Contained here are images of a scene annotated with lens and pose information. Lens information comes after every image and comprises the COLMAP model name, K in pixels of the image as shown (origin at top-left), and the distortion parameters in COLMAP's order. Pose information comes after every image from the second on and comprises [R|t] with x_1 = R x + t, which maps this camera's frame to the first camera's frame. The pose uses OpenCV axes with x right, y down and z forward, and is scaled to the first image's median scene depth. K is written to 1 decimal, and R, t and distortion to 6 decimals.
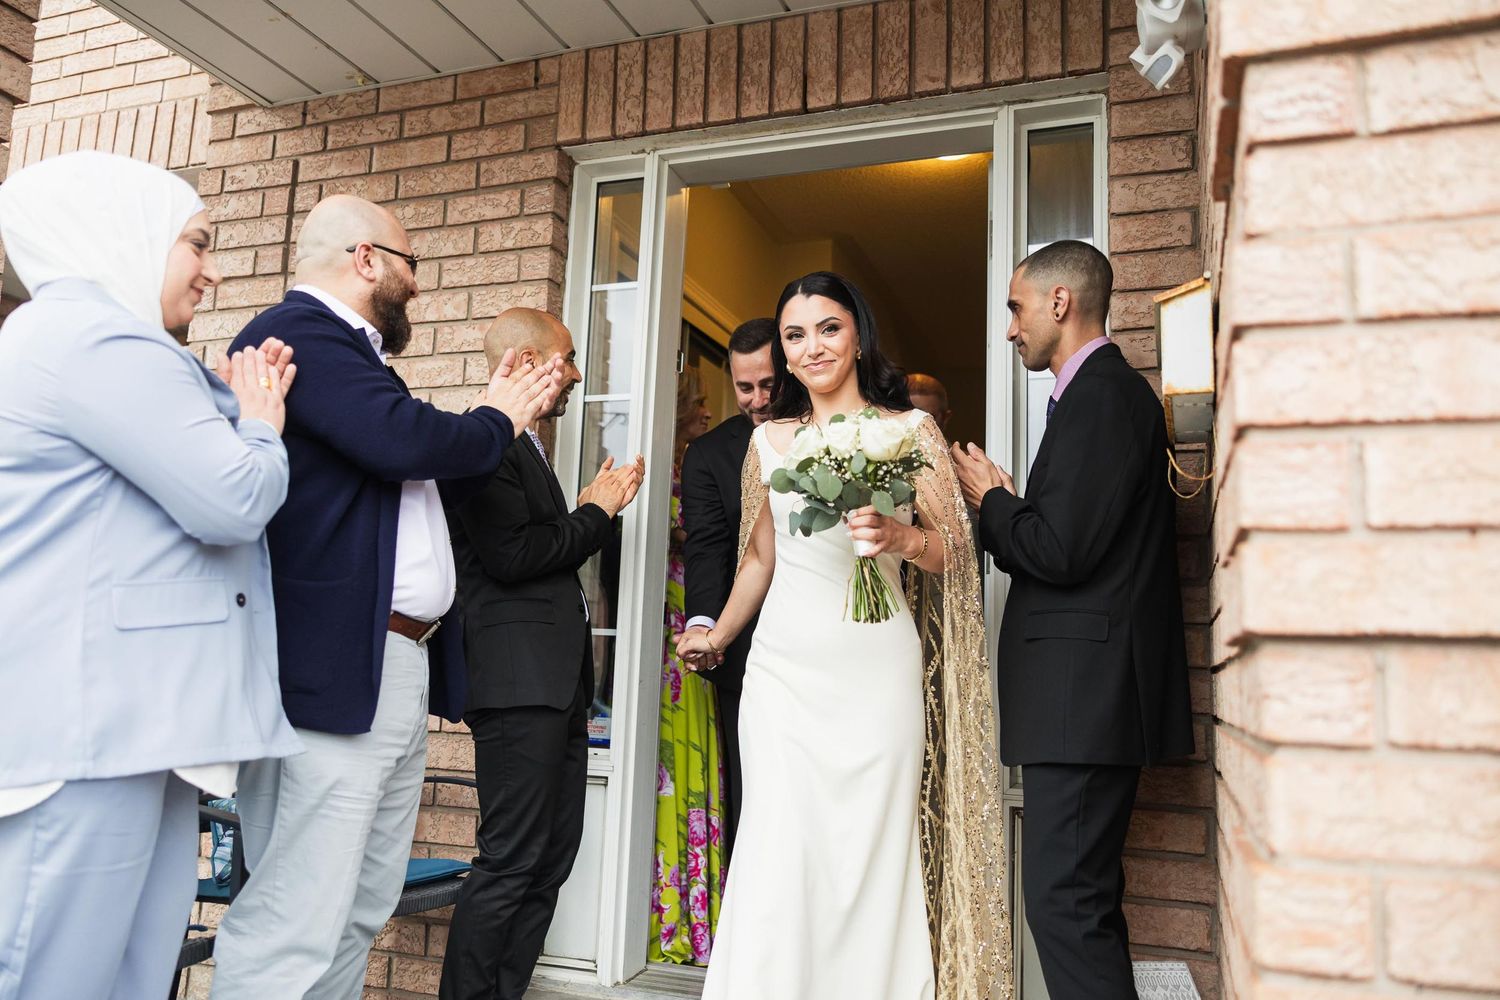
lens RADIAL K [[1188.7, 0, 767.4], [0, 1188.7, 497.6], [0, 0, 1]] dist [0.010112, -0.003857]
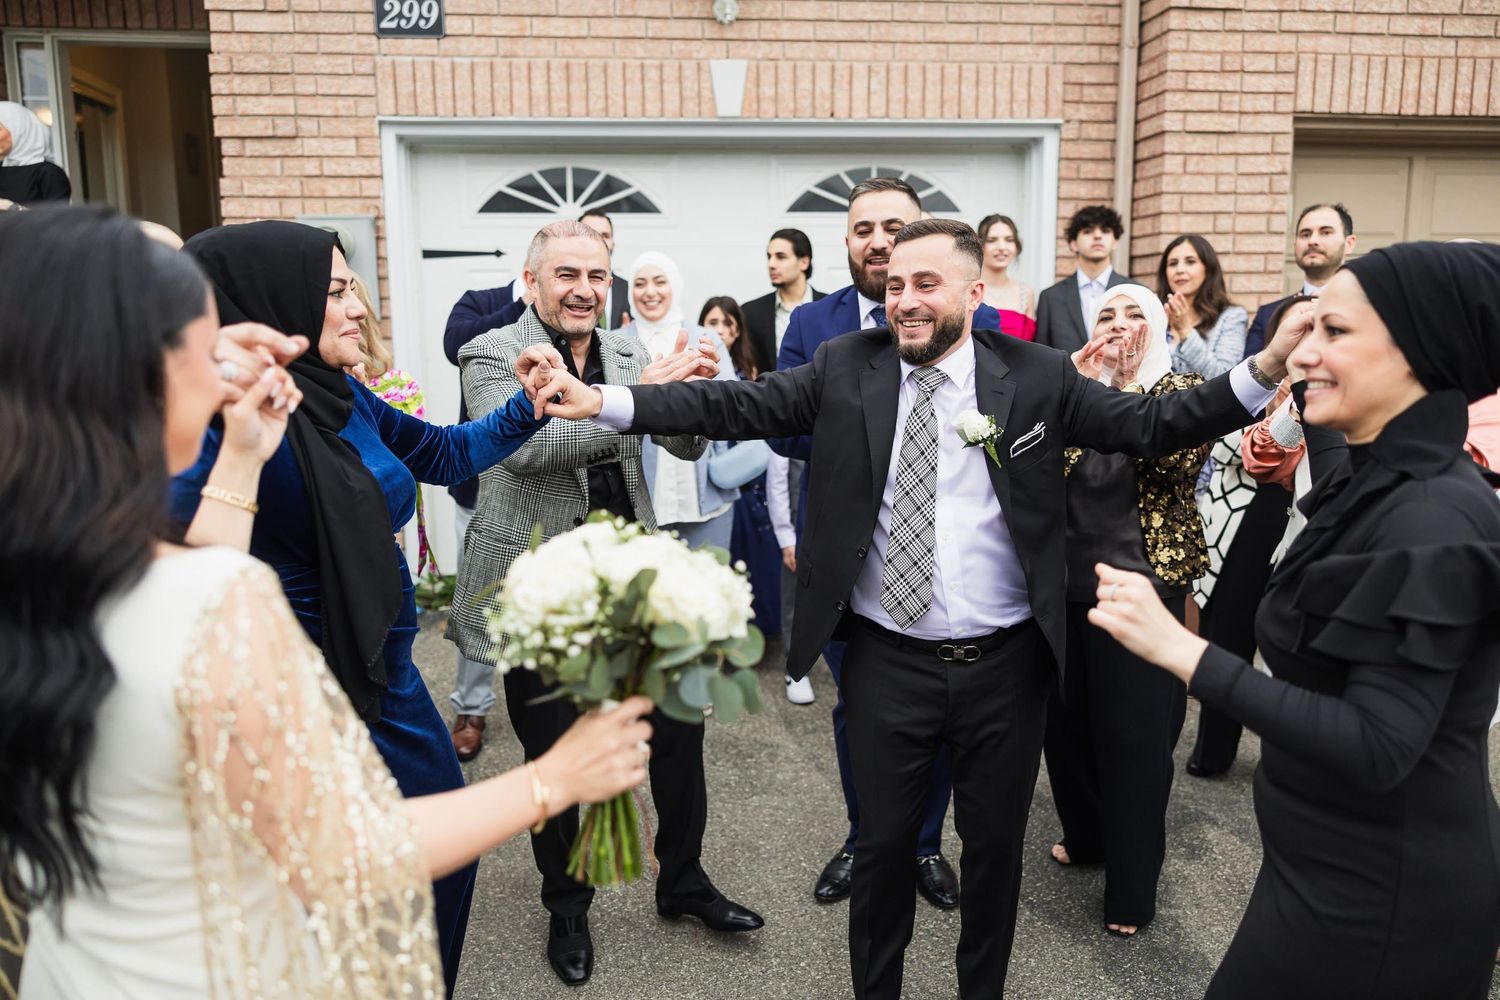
lens RADIAL K [[1188.7, 0, 767.4], [0, 1188.7, 497.6], [0, 0, 1]] dist [0.010112, -0.003857]
pose [[0.900642, -0.105358, 0.421597, 0.079287], [-0.024608, 0.956243, 0.291536, -0.163992], [-0.433865, -0.272944, 0.858640, -1.696416]]
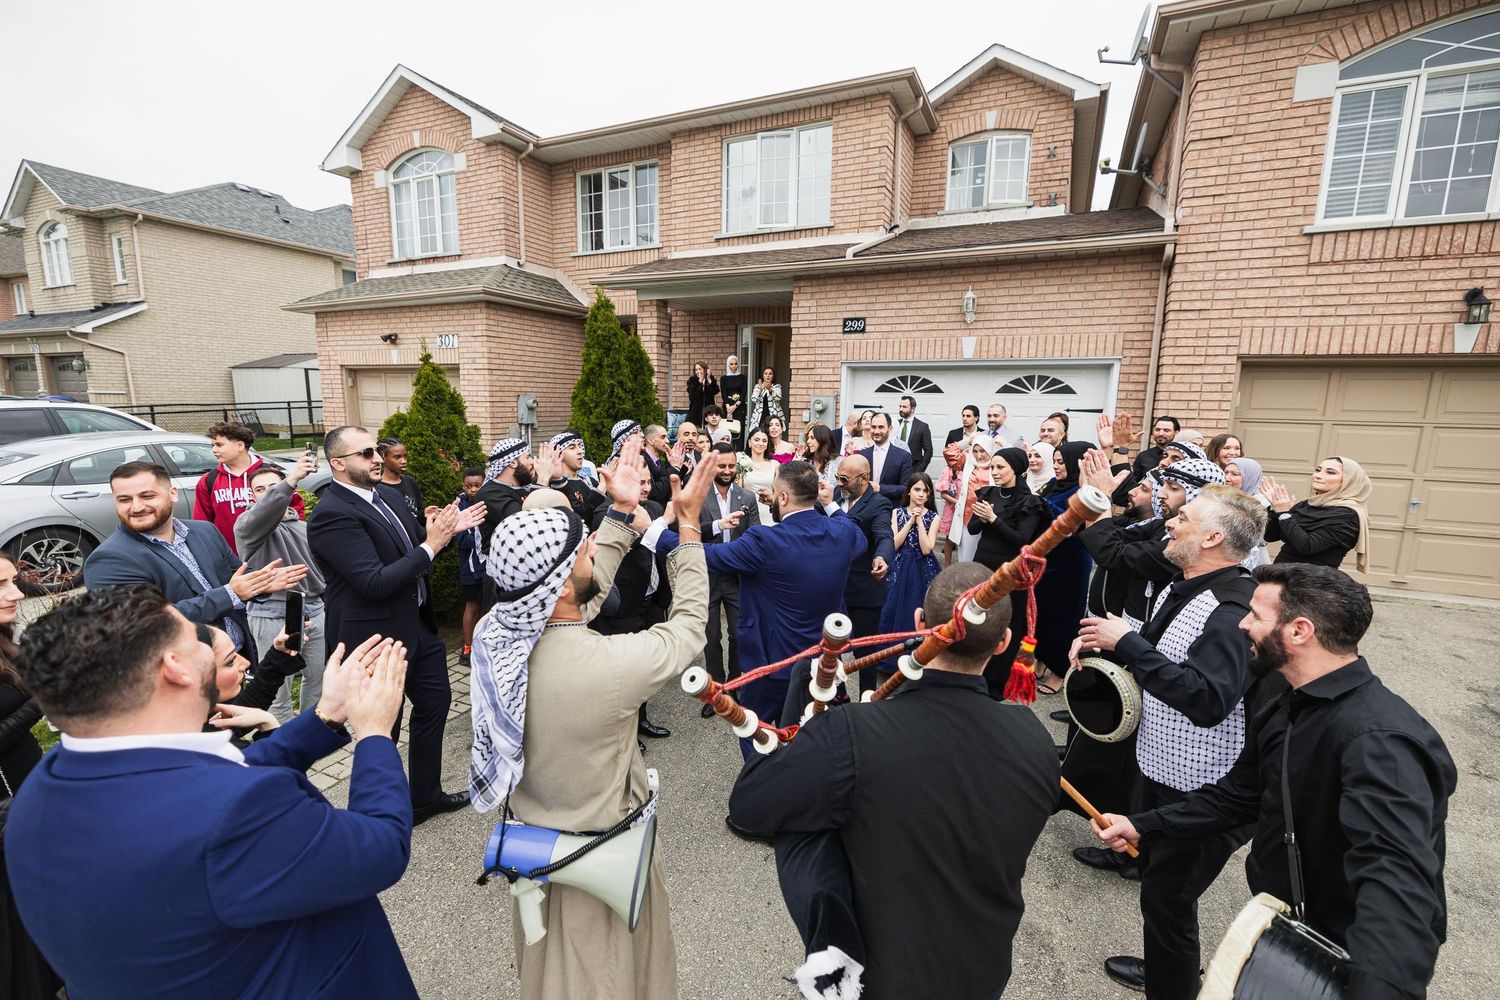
lens RADIAL K [[660.1, 0, 750.0], [0, 660.1, 500.0], [0, 0, 1]] dist [-0.000781, 0.000067]
pose [[0.994309, -0.000039, -0.106531, 0.286695], [0.031233, 0.956165, 0.291157, -0.452753], [0.101850, -0.292828, 0.950725, -2.722018]]
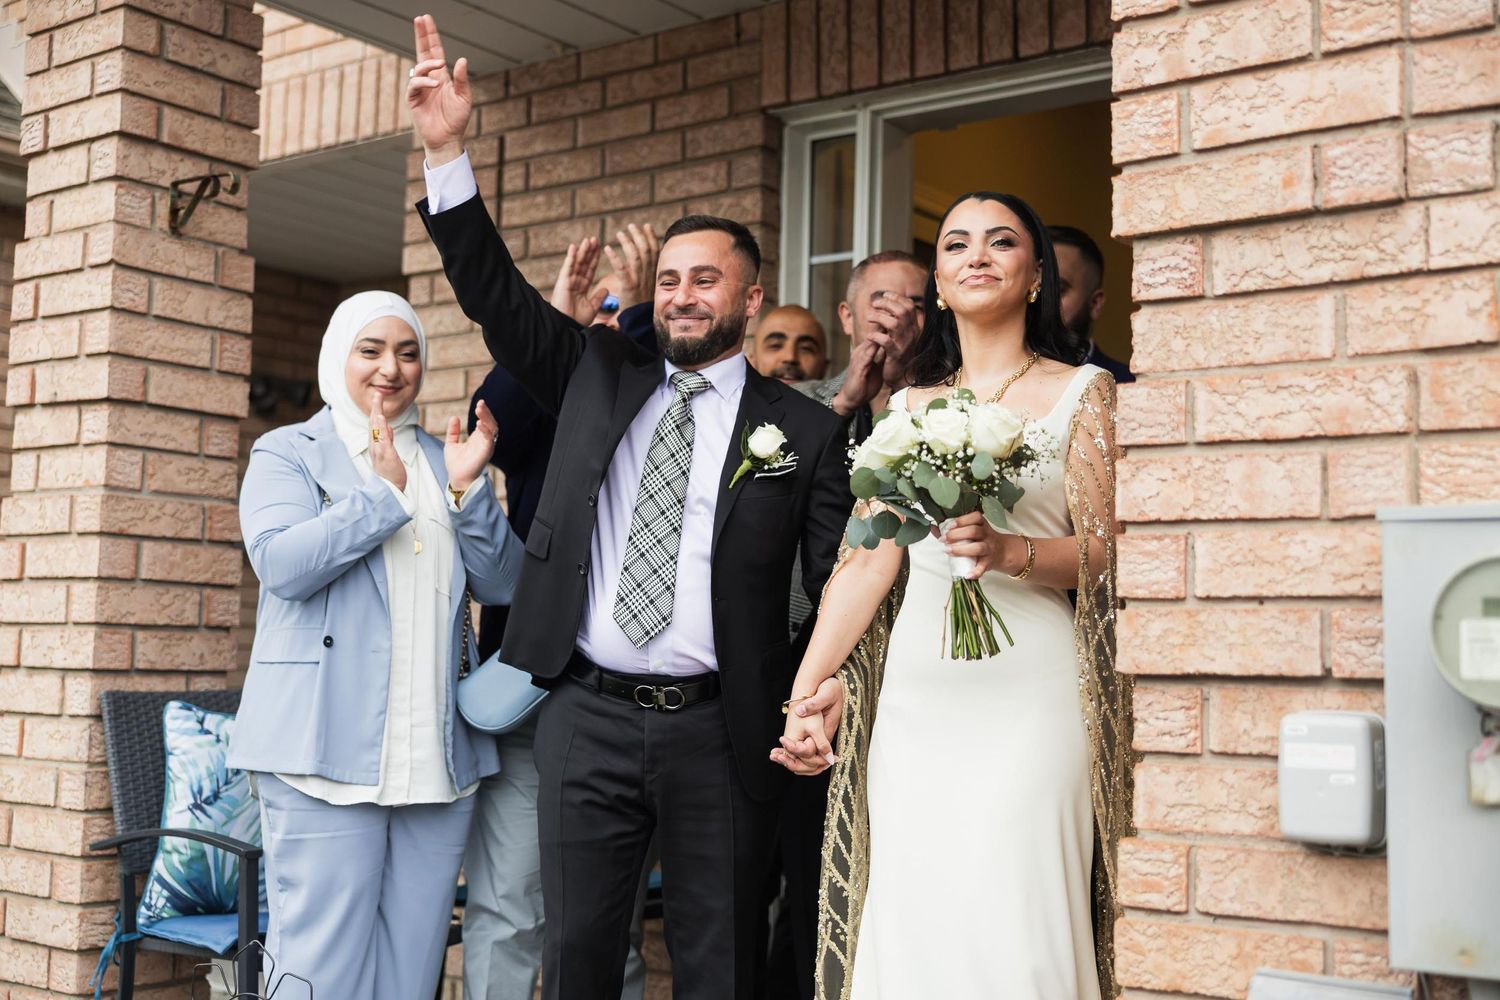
lens RADIAL K [[1849.6, 0, 750.0], [0, 1849.6, 500.0], [0, 0, 1]] dist [0.006287, 0.003961]
pose [[0.960291, -0.041844, -0.275845, 0.208578], [0.058886, 0.996815, 0.053787, -0.081004], [0.272715, -0.067894, 0.959696, -0.413784]]
